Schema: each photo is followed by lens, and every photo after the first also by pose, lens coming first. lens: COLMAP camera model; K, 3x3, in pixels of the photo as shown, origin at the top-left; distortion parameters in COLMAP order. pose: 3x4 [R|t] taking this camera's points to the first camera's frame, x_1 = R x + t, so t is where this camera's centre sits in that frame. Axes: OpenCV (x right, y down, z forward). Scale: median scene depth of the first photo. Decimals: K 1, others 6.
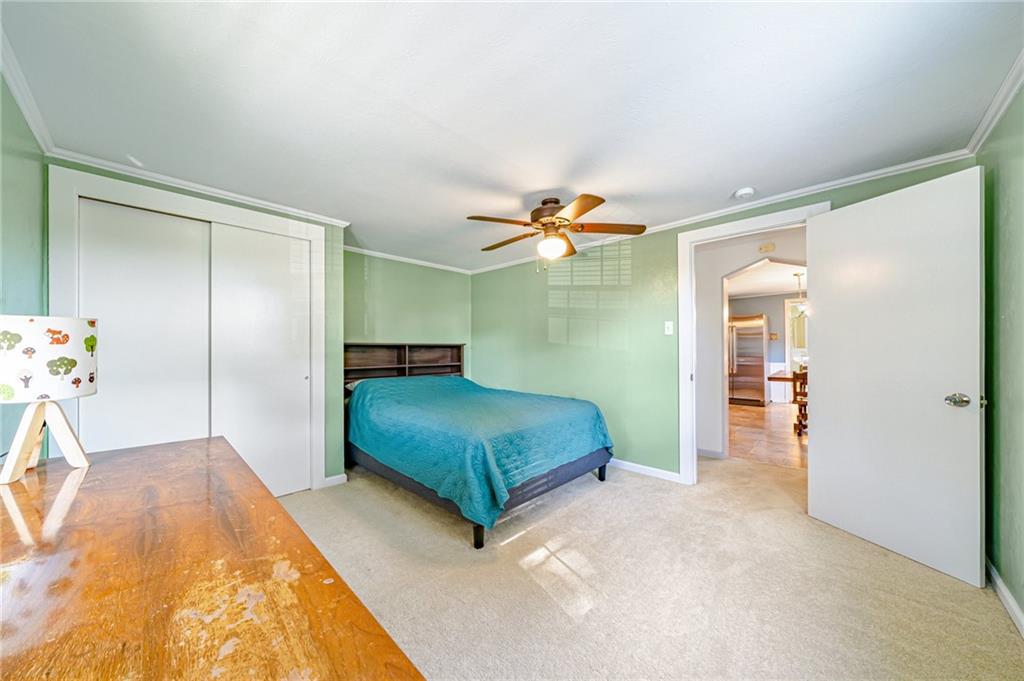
lens RADIAL K [[360.3, 0, 509.9], [0, 360.3, 348.1], [0, 0, 1]] dist [-0.004982, 0.000006]
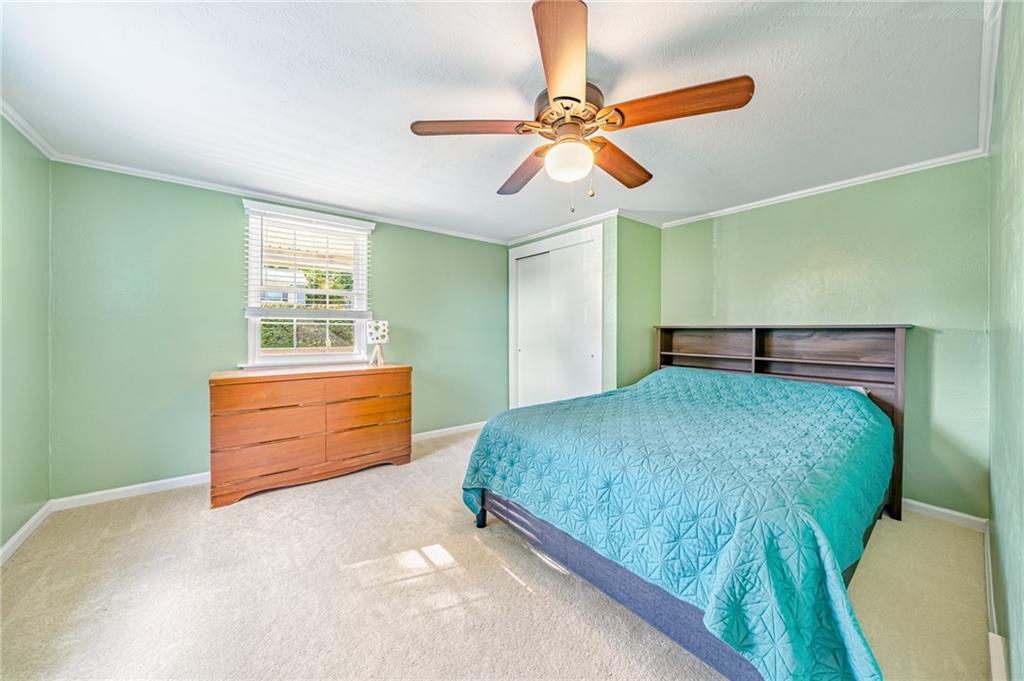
lens RADIAL K [[360.3, 0, 507.3], [0, 360.3, 332.5], [0, 0, 1]] dist [-0.004982, 0.000006]
pose [[-0.149472, 0.000182, -0.988766, 0.475138], [-0.006510, 0.999978, 0.001169, 0.002904], [0.988745, 0.006611, -0.149467, 0.658513]]
